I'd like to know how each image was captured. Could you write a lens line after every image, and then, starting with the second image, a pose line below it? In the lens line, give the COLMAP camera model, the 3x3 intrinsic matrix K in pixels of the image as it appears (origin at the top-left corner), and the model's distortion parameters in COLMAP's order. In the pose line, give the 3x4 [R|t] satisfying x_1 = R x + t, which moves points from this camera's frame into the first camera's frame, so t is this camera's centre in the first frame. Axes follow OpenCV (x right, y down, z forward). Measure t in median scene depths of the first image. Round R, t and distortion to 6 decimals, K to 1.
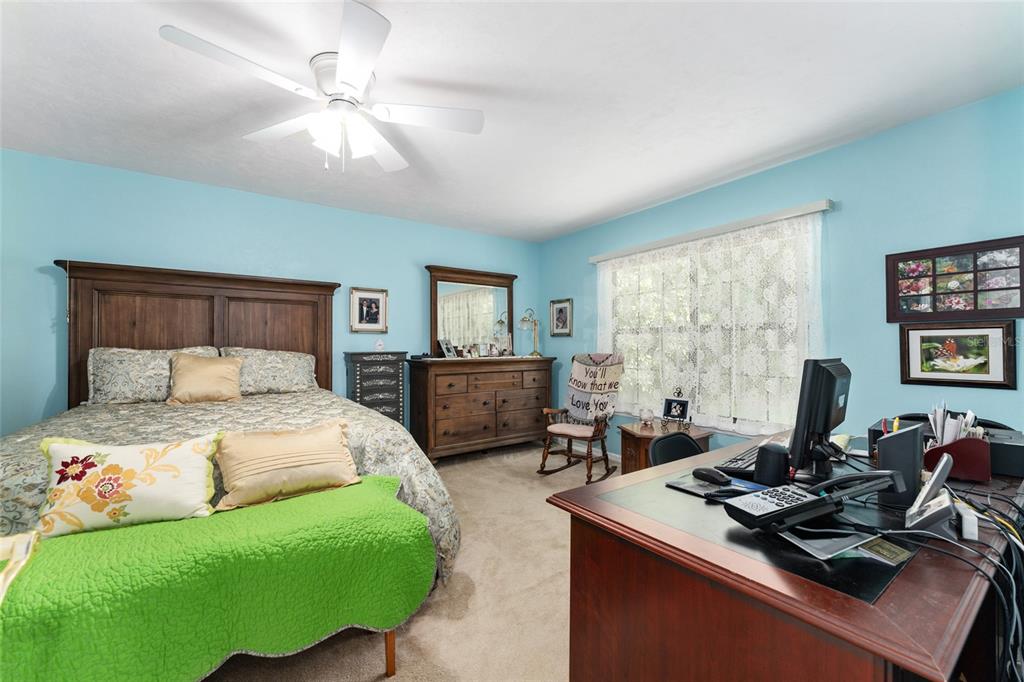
lens RADIAL K [[408.1, 0, 510.4], [0, 408.1, 342.0], [0, 0, 1]] dist [0.002694, -0.001701]
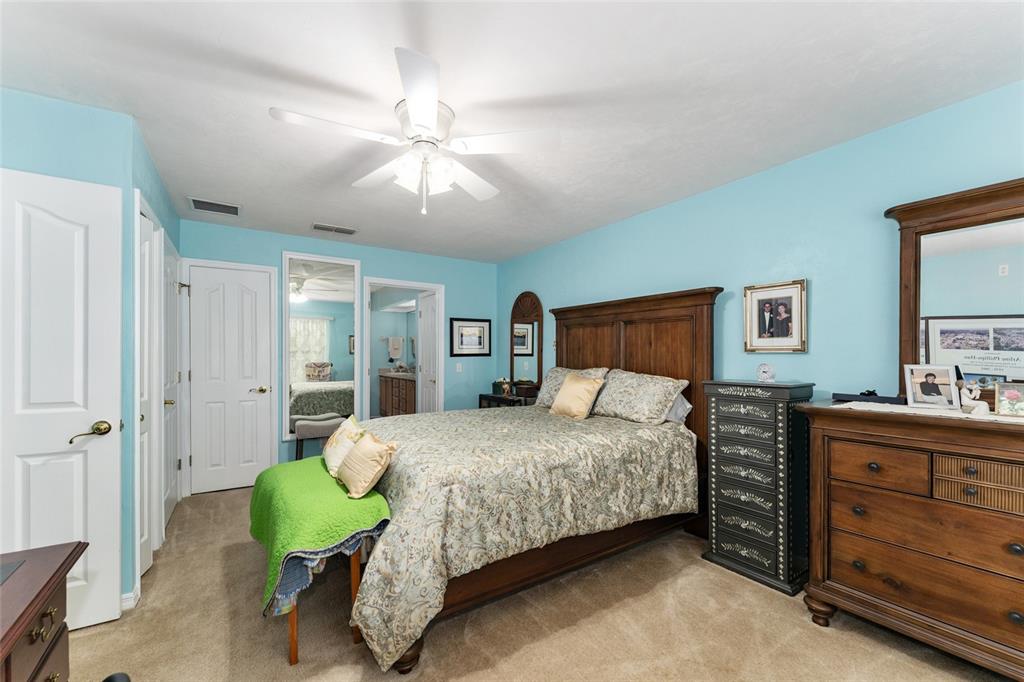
lens RADIAL K [[408.1, 0, 502.4], [0, 408.1, 360.0], [0, 0, 1]] dist [0.002694, -0.001701]
pose [[-0.019083, 0.010847, -0.999759, 0.329704], [0.004611, 0.999931, 0.010761, -0.020330], [0.999807, -0.004404, -0.019132, 0.629048]]
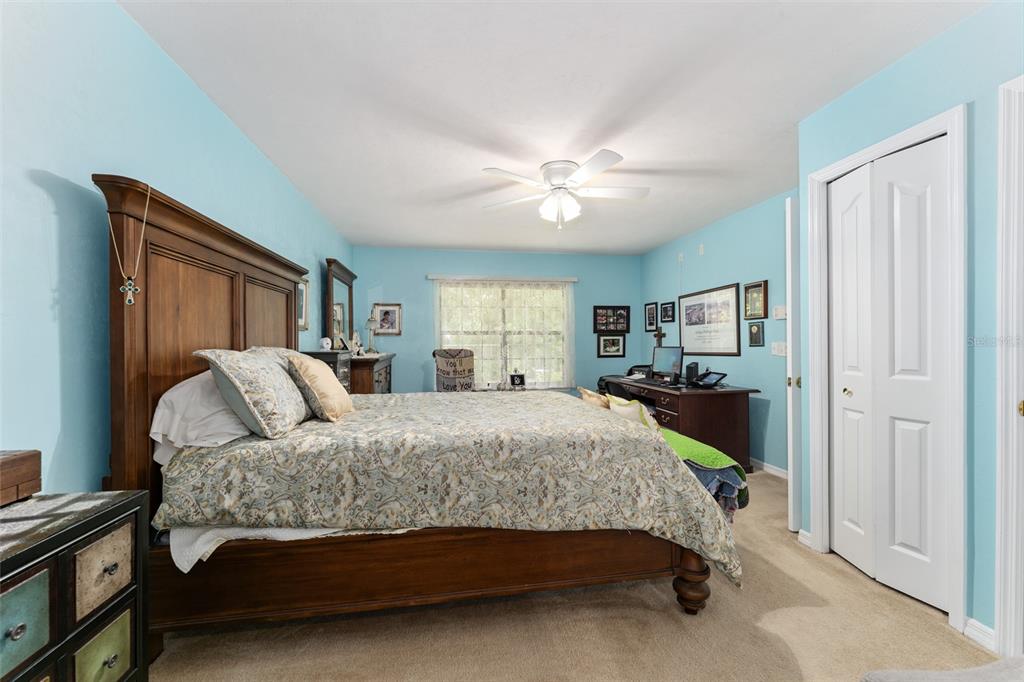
lens RADIAL K [[408.1, 0, 513.5], [0, 408.1, 340.0], [0, 0, 1]] dist [0.002694, -0.001701]
pose [[0.435966, 0.003513, 0.899956, -0.995715], [-0.003924, 0.999990, -0.002002, 0.000118], [-0.899954, -0.002659, 0.435976, 0.241348]]
